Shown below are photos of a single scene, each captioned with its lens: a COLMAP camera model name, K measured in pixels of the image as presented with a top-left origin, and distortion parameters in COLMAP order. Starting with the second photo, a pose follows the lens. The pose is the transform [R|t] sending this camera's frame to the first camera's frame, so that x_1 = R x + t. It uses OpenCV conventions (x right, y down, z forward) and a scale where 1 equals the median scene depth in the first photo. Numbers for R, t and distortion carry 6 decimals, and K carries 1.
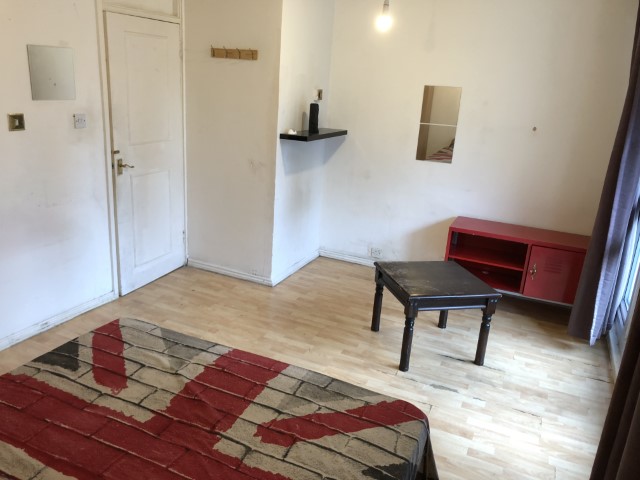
lens RADIAL K [[520.7, 0, 308.2], [0, 520.7, 238.7], [0, 0, 1]] dist [0.046156, -0.004273]
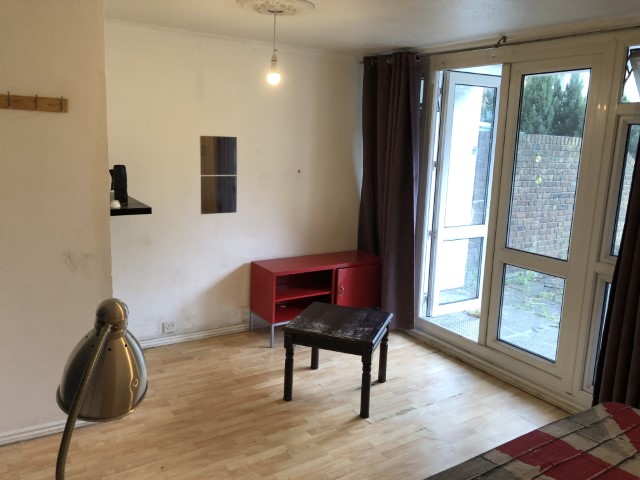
lens RADIAL K [[529.1, 0, 318.1], [0, 529.1, 230.7], [0, 0, 1]] dist [0.027013, -0.015183]
pose [[0.531501, -0.190204, 0.825427, -0.569270], [0.241785, 0.967989, 0.067366, -0.166665], [-0.811817, 0.163771, 0.560475, 0.383875]]
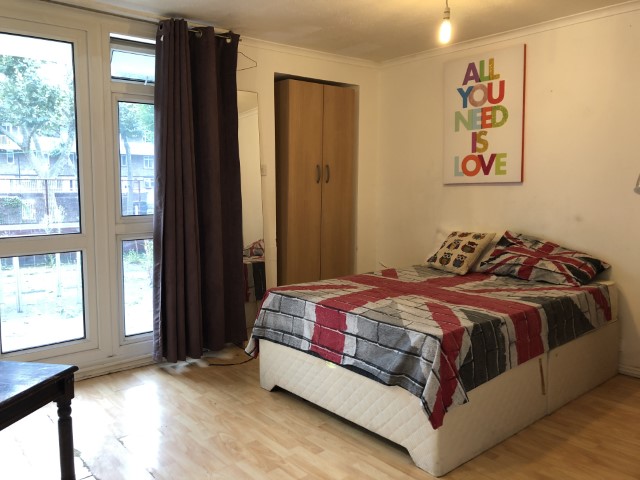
lens RADIAL K [[529.1, 0, 318.1], [0, 529.1, 230.7], [0, 0, 1]] dist [0.027013, -0.015183]
pose [[-0.905847, -0.089047, 0.414139, -0.344577], [0.078760, 0.925204, 0.371206, -0.266873], [-0.416218, 0.368874, -0.831080, 1.172028]]
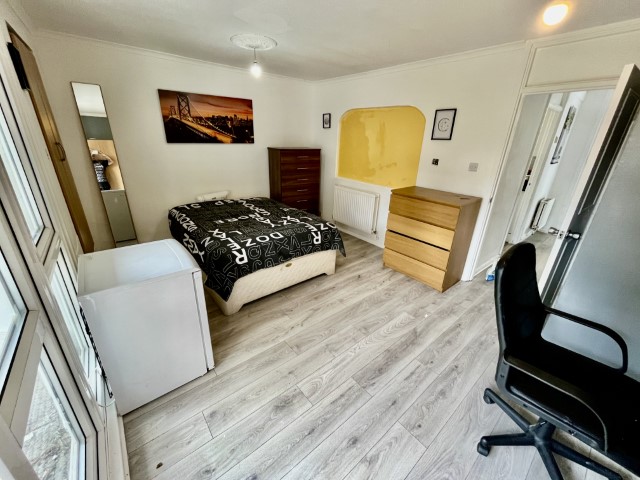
lens RADIAL K [[261.4, 0, 318.4], [0, 261.4, 238.1], [0, 0, 1]] dist [-0.001872, -0.000272]
pose [[-0.419556, 0.265190, -0.868128, 0.514753], [-0.317394, 0.853147, 0.414006, -0.197955], [0.850431, 0.449238, -0.273773, 0.840052]]
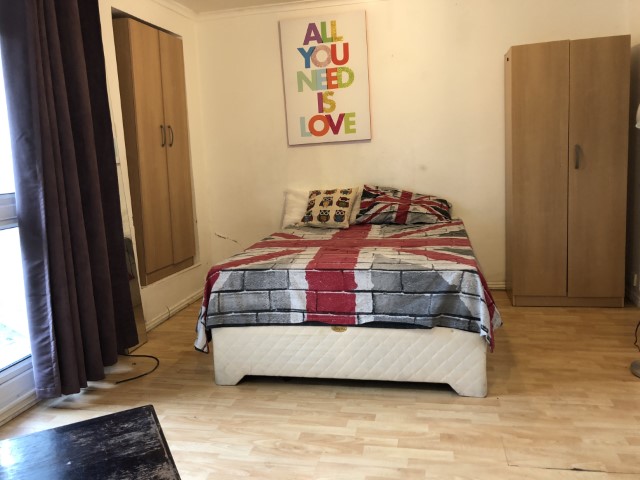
lens RADIAL K [[525.2, 0, 319.2], [0, 525.2, 229.4], [0, 0, 1]] dist [0.090777, -0.141163]
pose [[-0.975019, 0.023474, -0.220876, 0.120102], [-0.070461, 0.910354, 0.407787, -0.213099], [0.210648, 0.413163, -0.885959, 1.169071]]
